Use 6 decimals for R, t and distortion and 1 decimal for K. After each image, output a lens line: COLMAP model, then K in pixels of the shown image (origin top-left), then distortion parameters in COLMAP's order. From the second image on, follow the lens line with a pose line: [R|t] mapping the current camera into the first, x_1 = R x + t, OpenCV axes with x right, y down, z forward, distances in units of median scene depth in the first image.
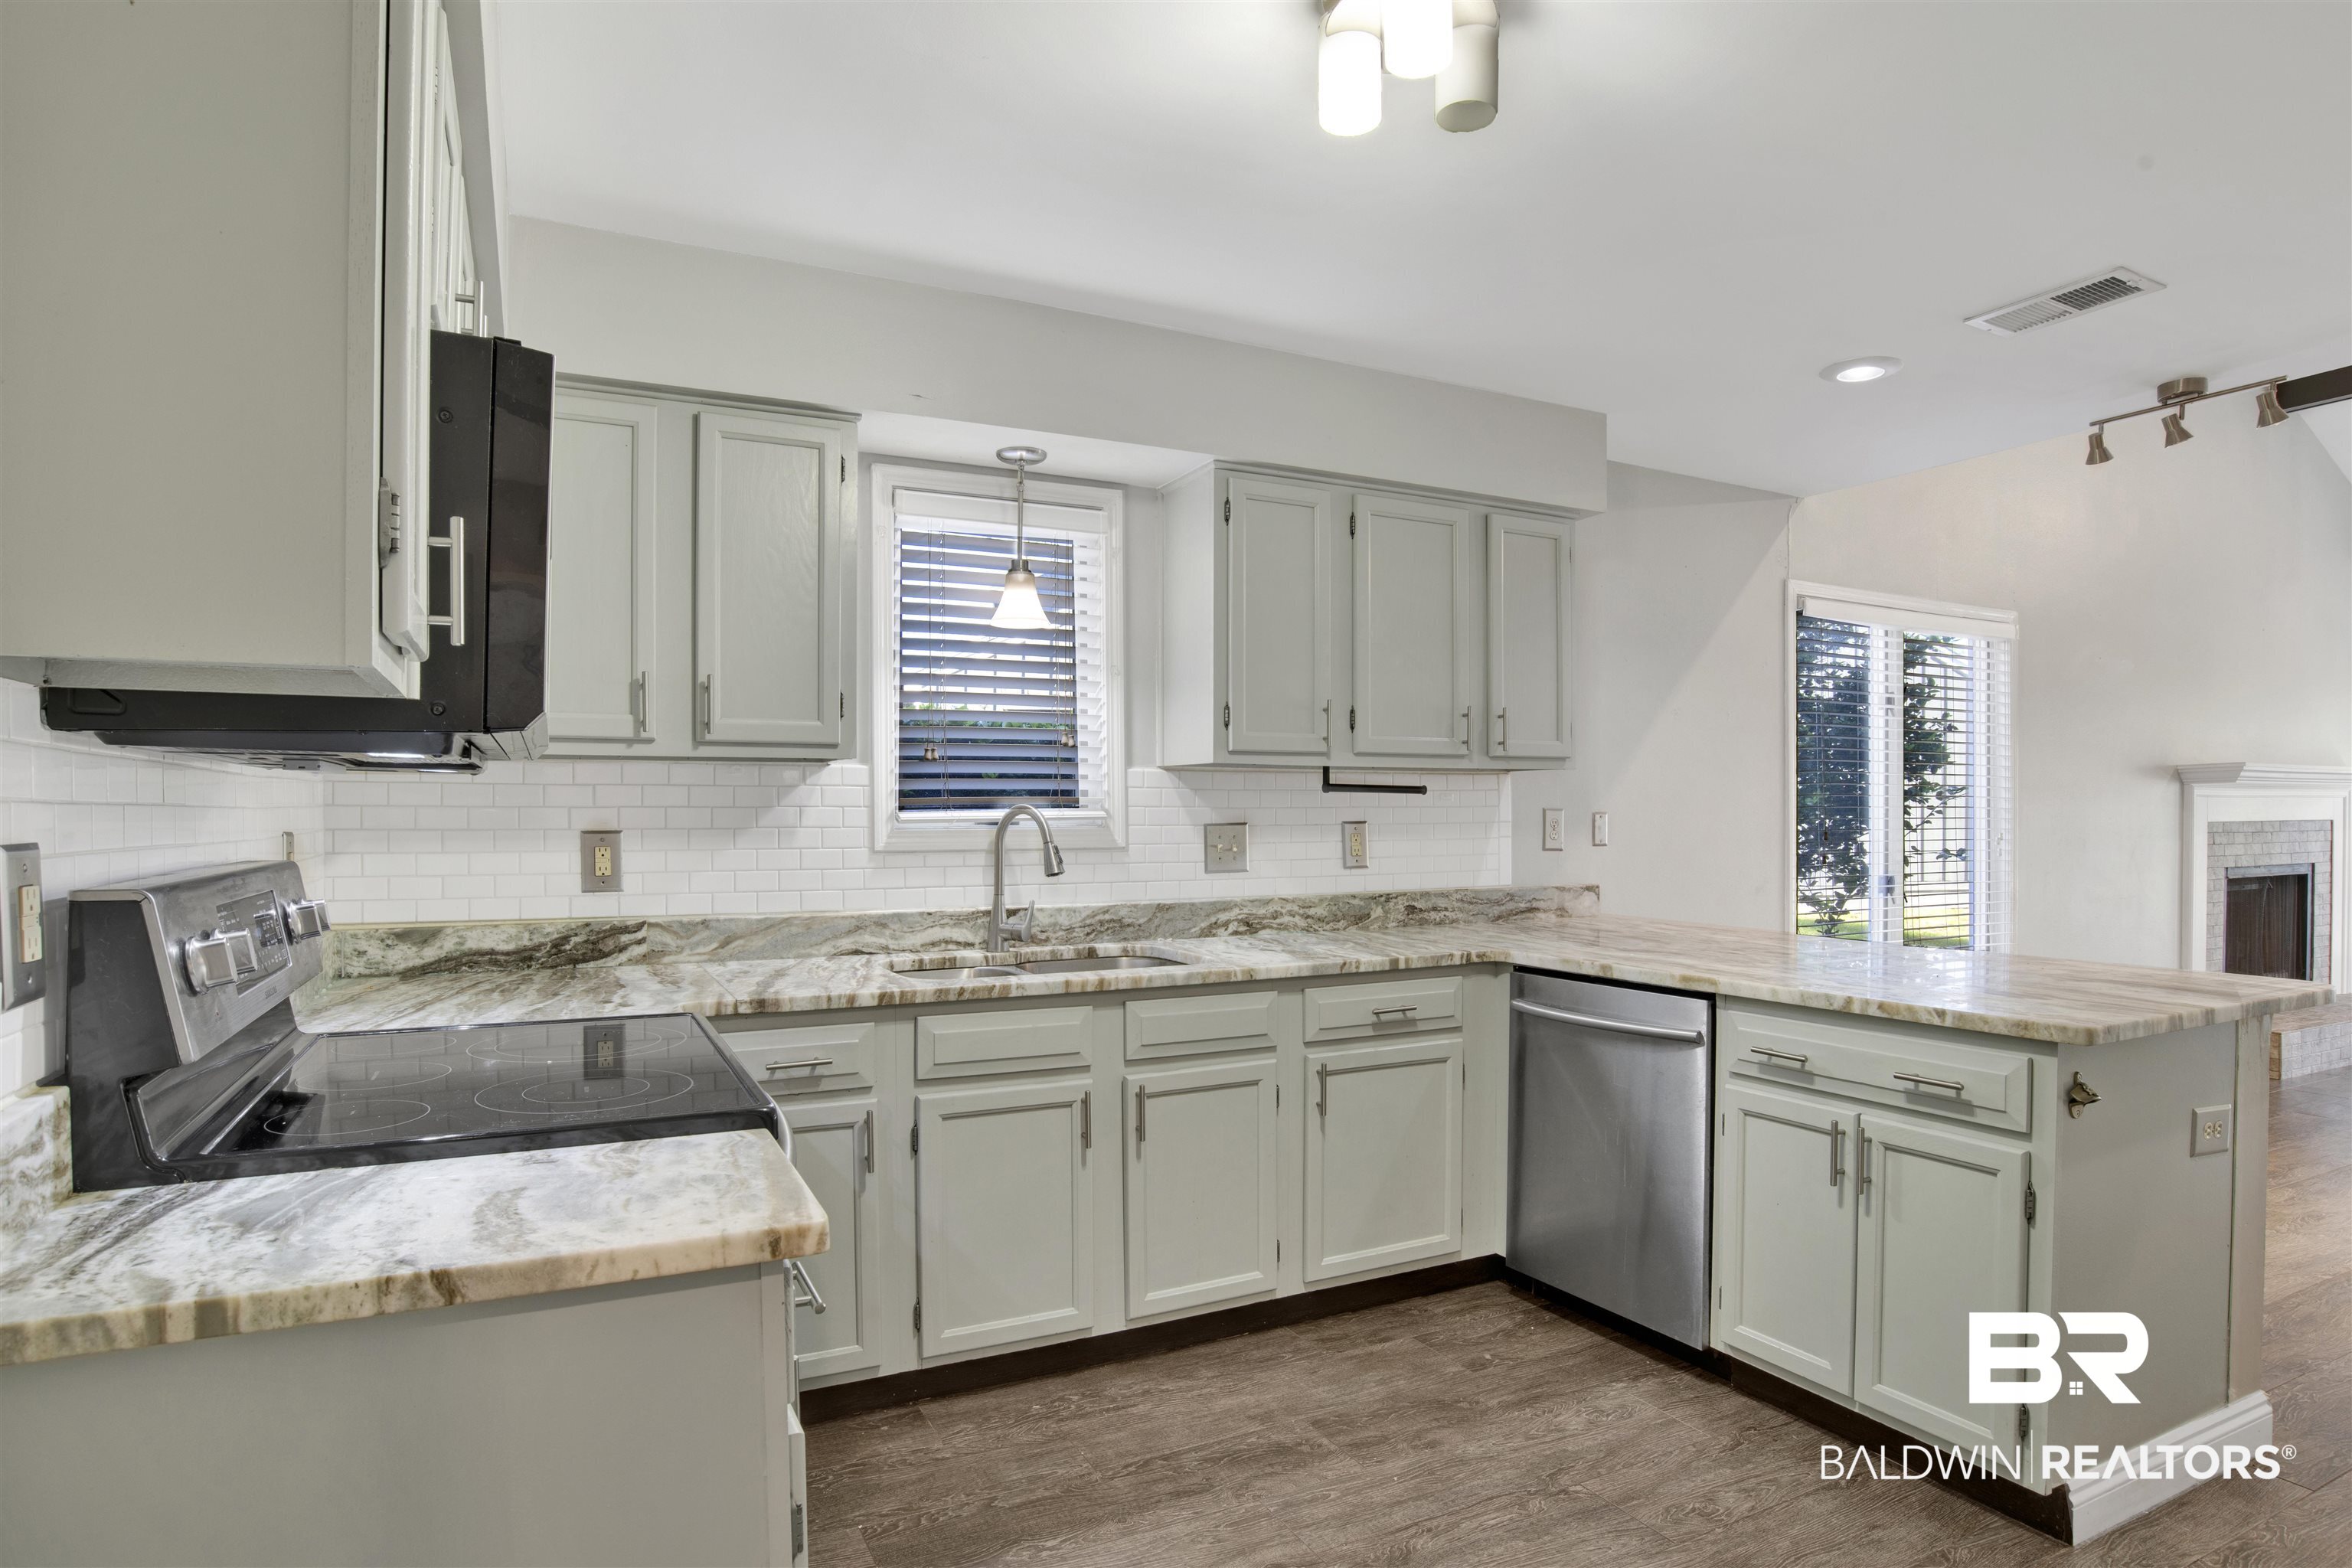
lens RADIAL K [[1245.0, 0, 1173.5], [0, 1245.0, 788.1], [0, 0, 1]] dist [-0.068582, 0.021392]
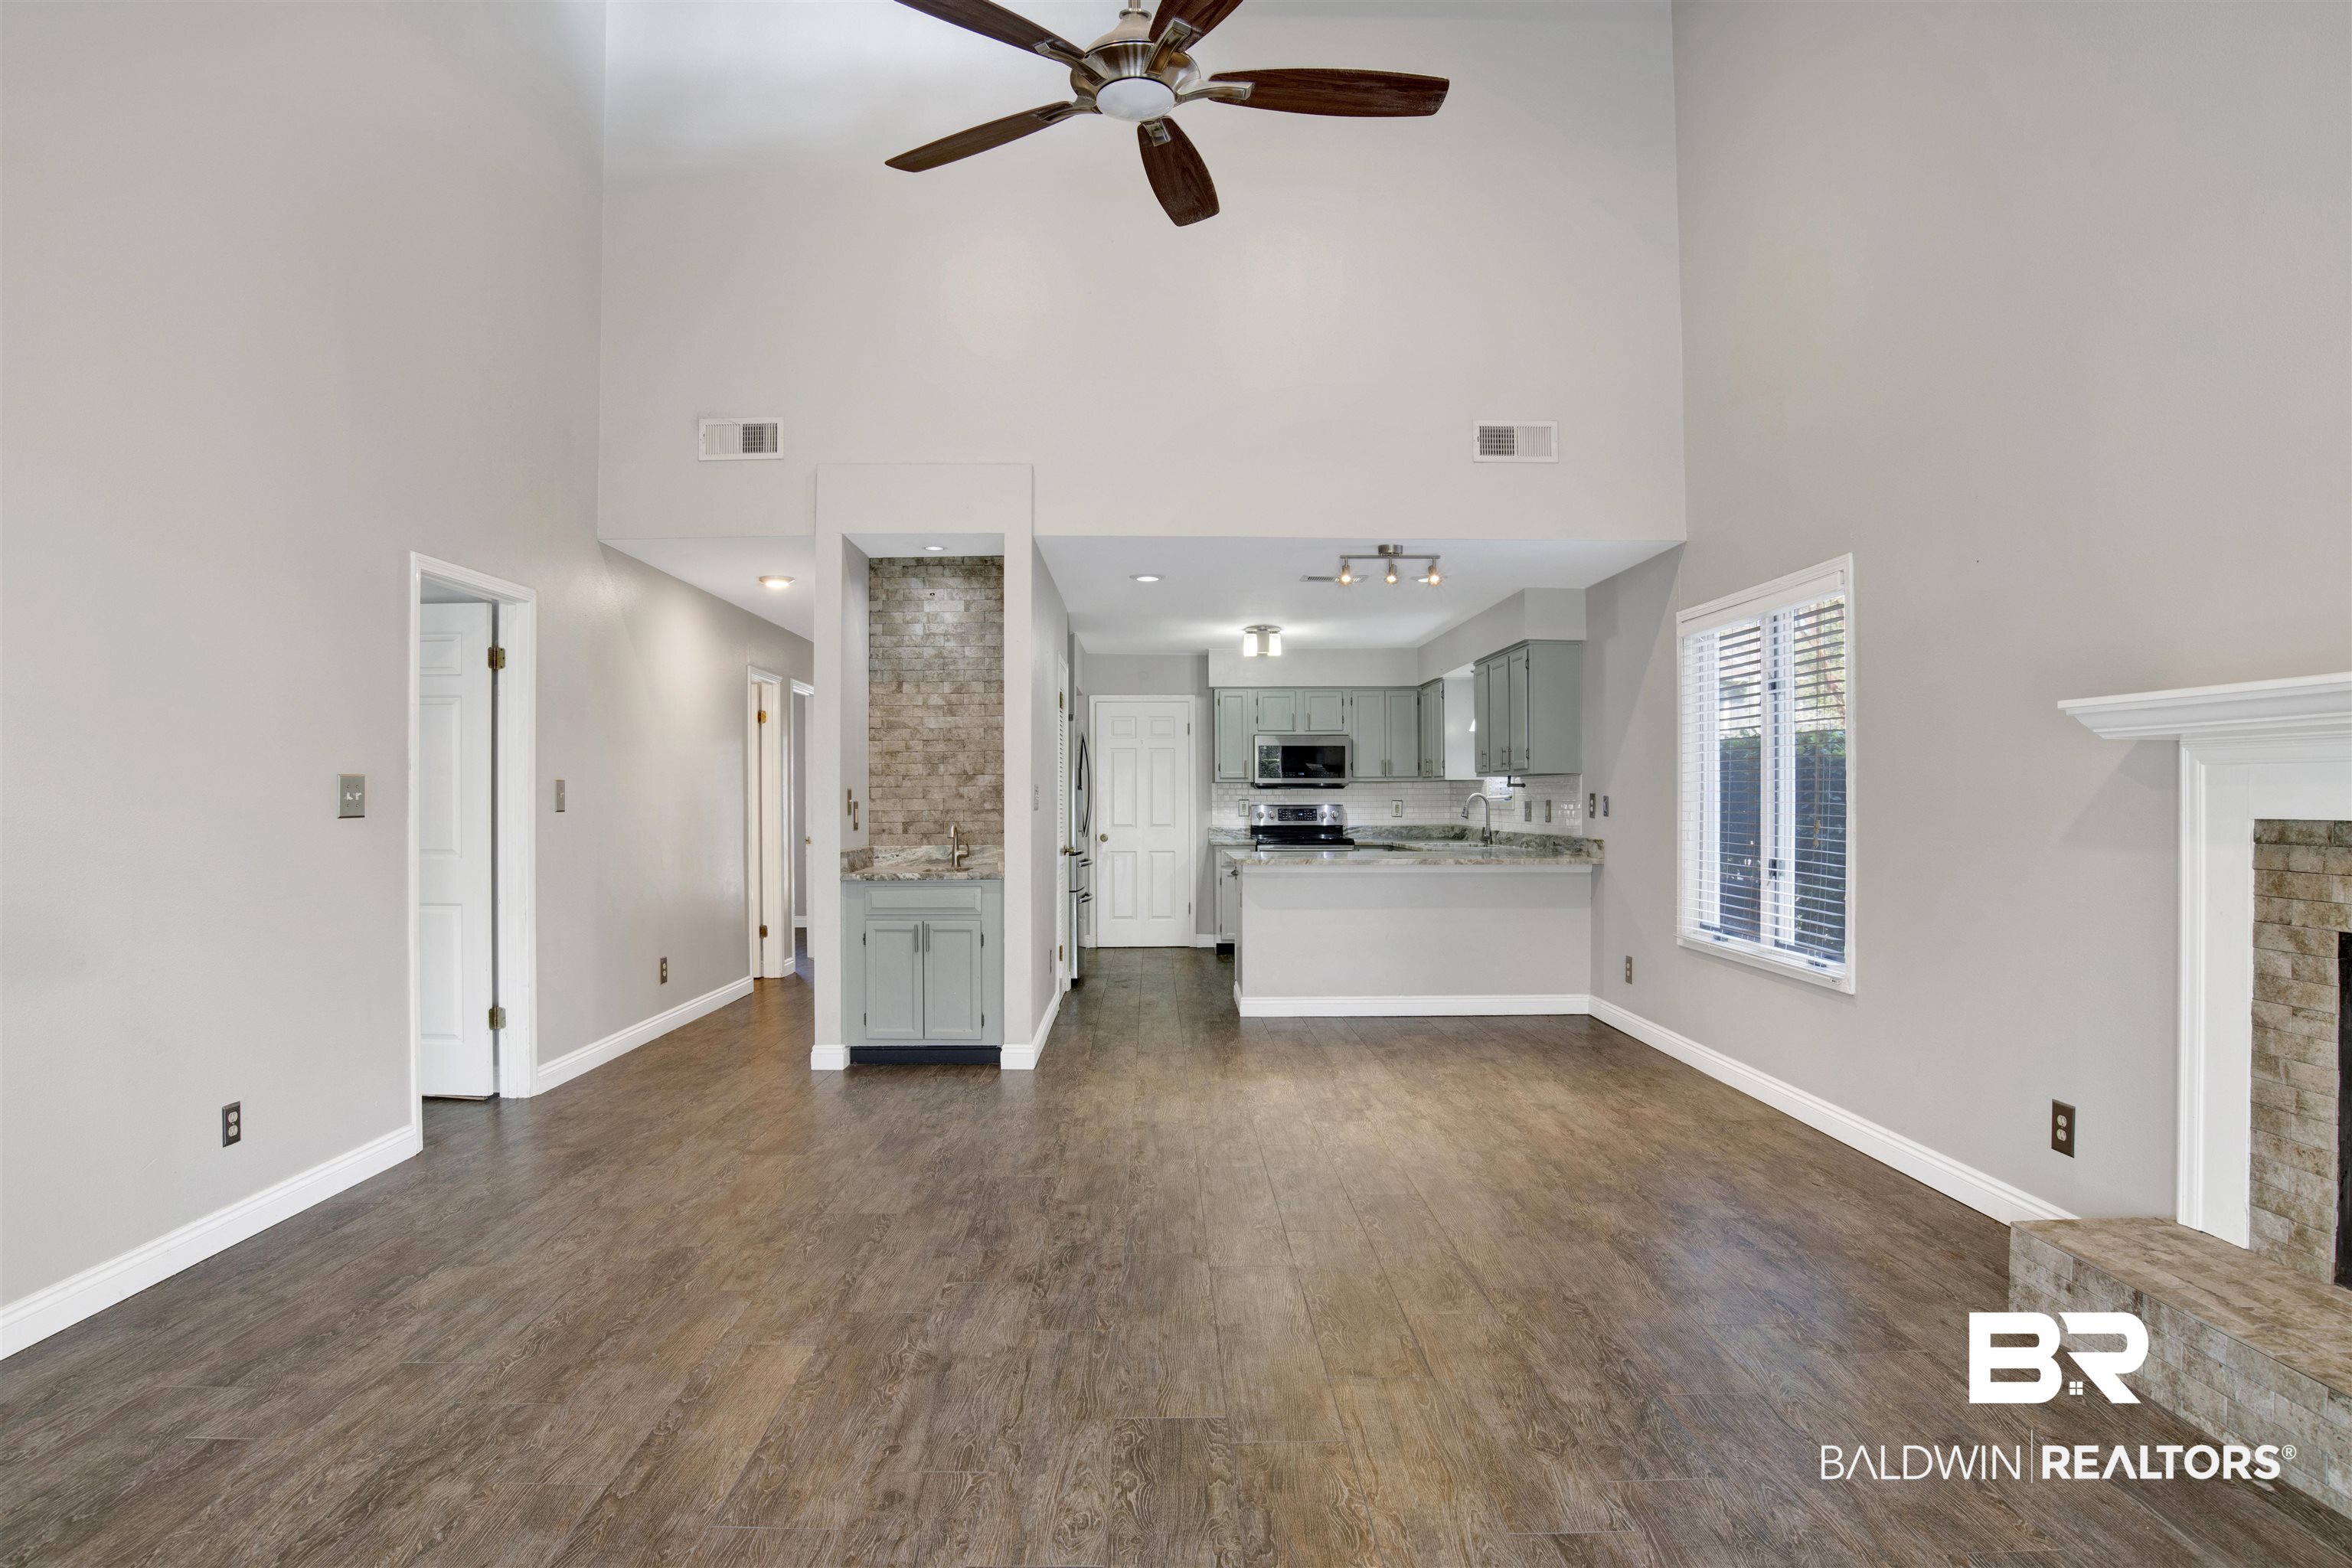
lens RADIAL K [[1245.0, 0, 1162.0], [0, 1245.0, 787.5], [0, 0, 1]] dist [-0.068582, 0.021392]
pose [[-0.431927, -0.006168, -0.901887, 2.463409], [0.018069, 0.999717, -0.015490, 0.027834], [0.901728, -0.022987, -0.431693, 1.396208]]
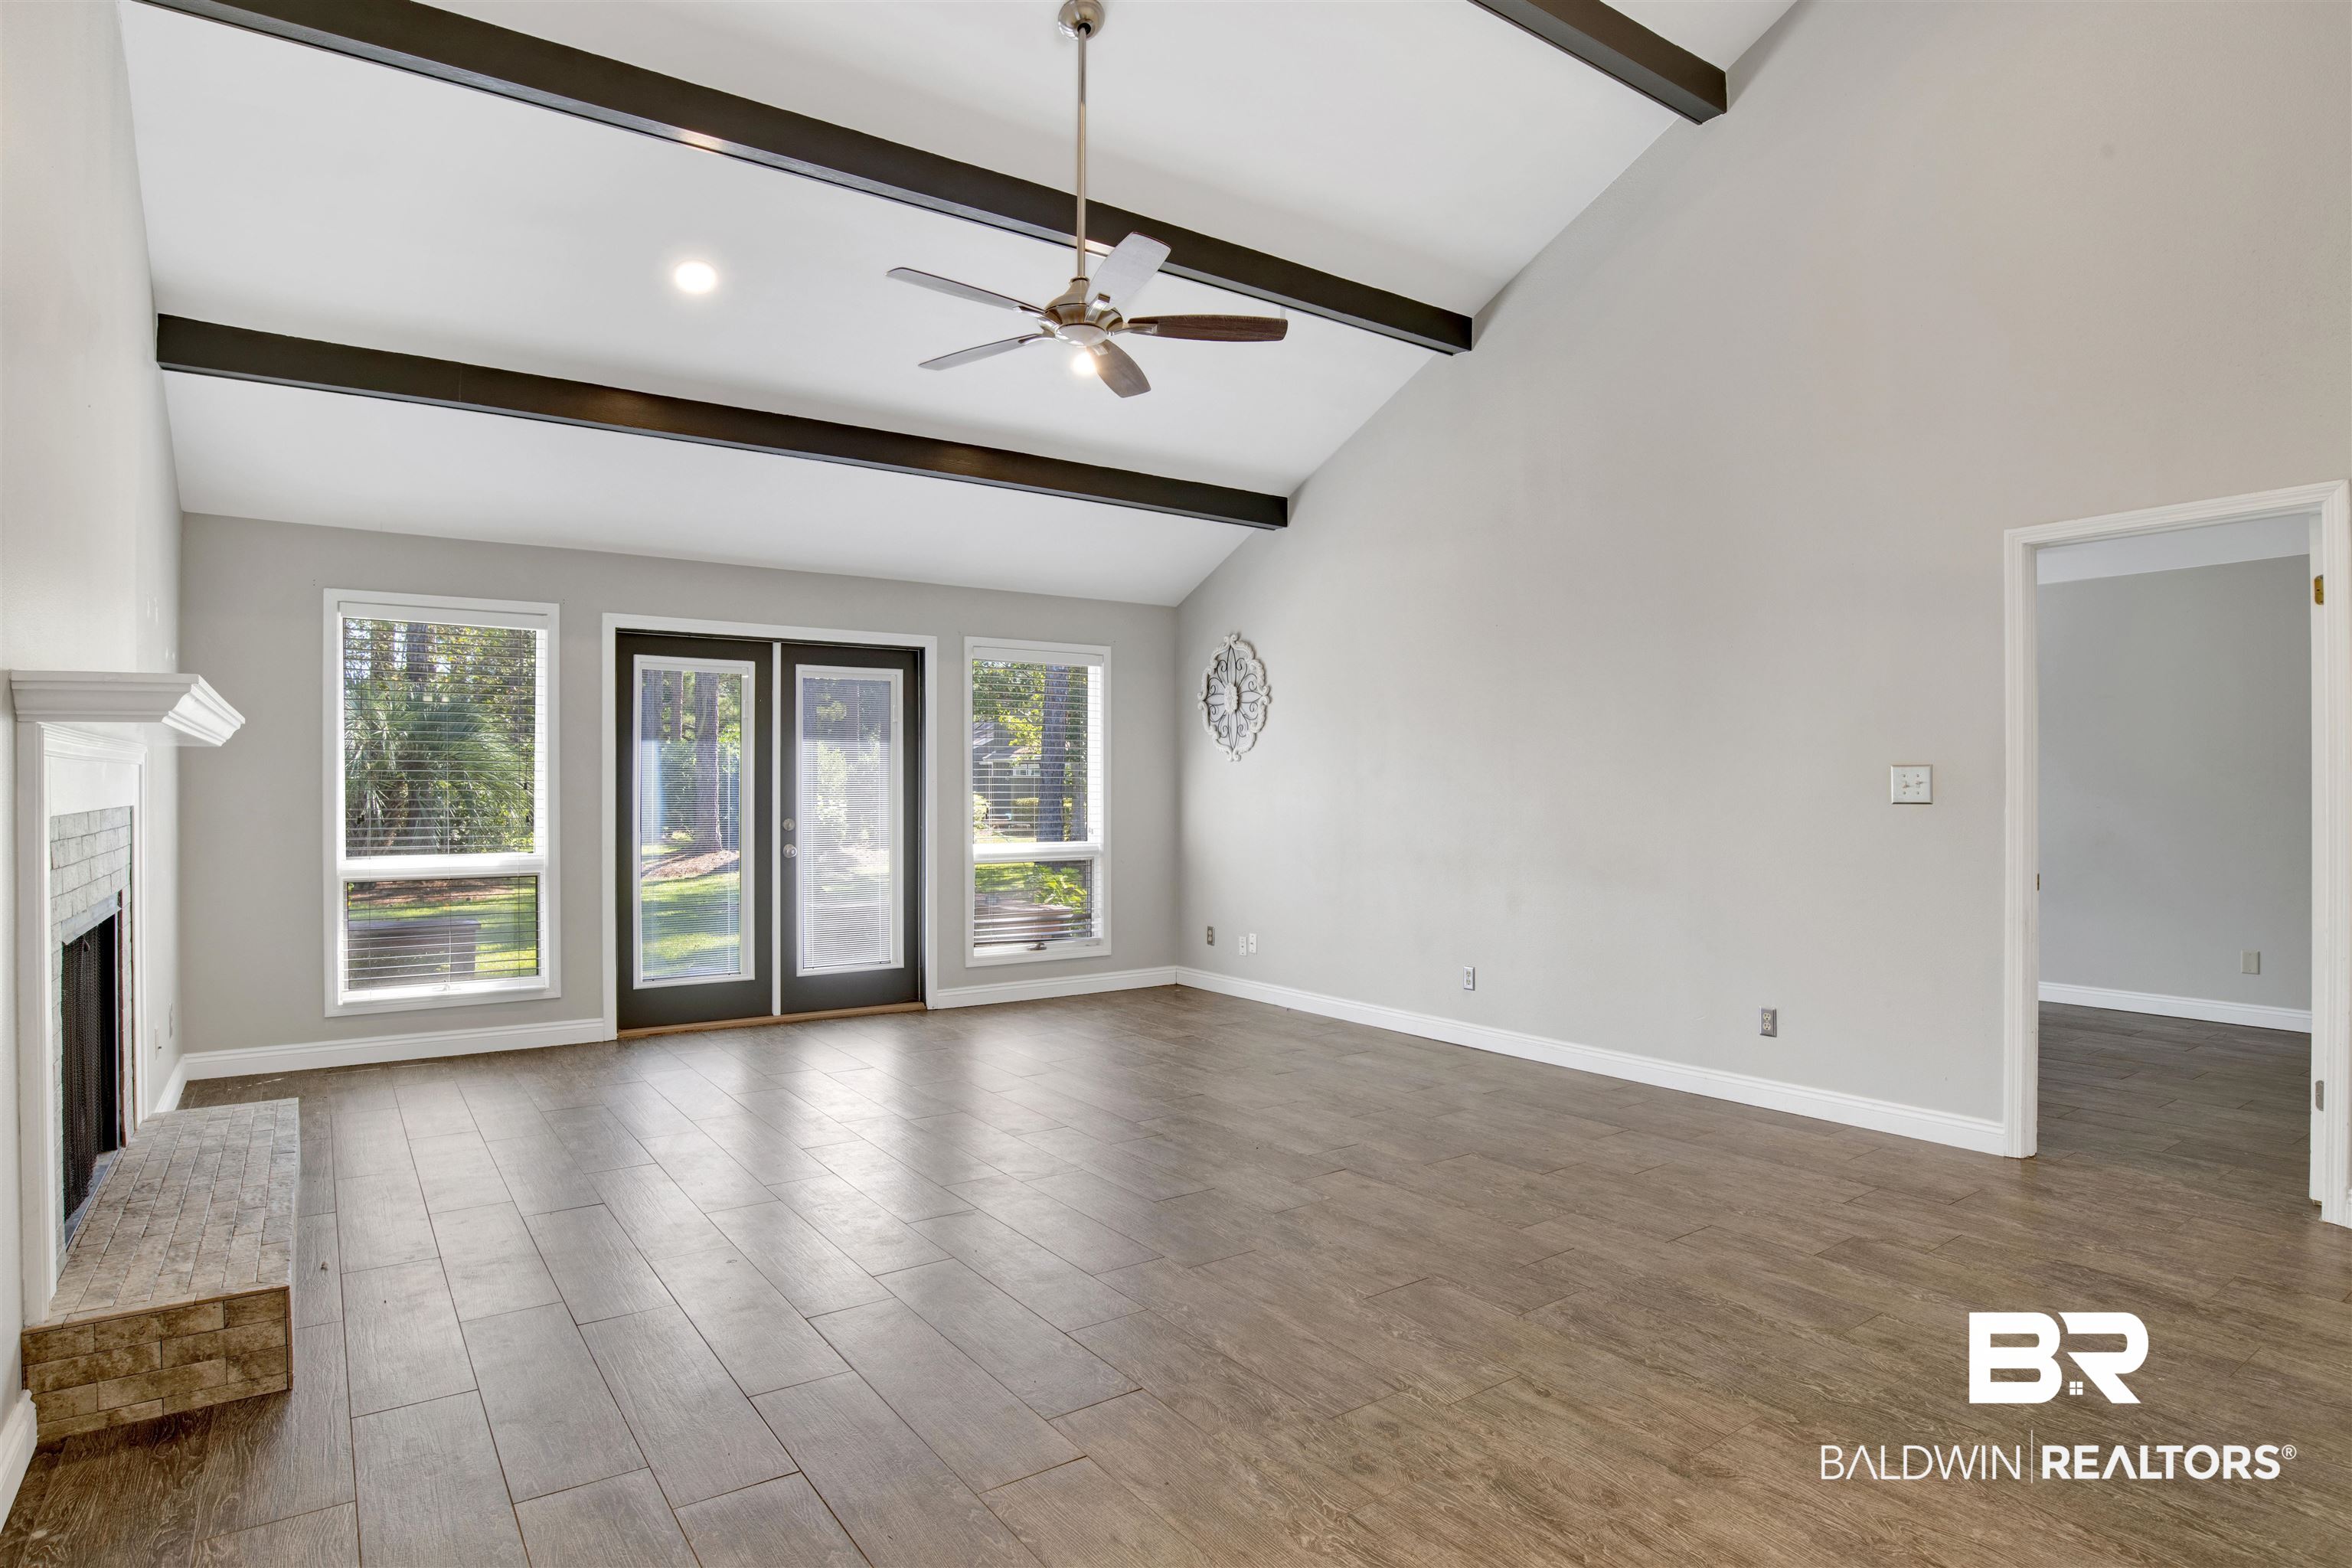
lens RADIAL K [[1245.0, 0, 1188.3], [0, 1245.0, 776.9], [0, 0, 1]] dist [-0.068582, 0.021392]
pose [[-0.168163, 0.008615, 0.985722, 0.675637], [-0.016144, 0.999804, -0.011492, 0.025410], [-0.985627, -0.017846, -0.167991, 1.162320]]
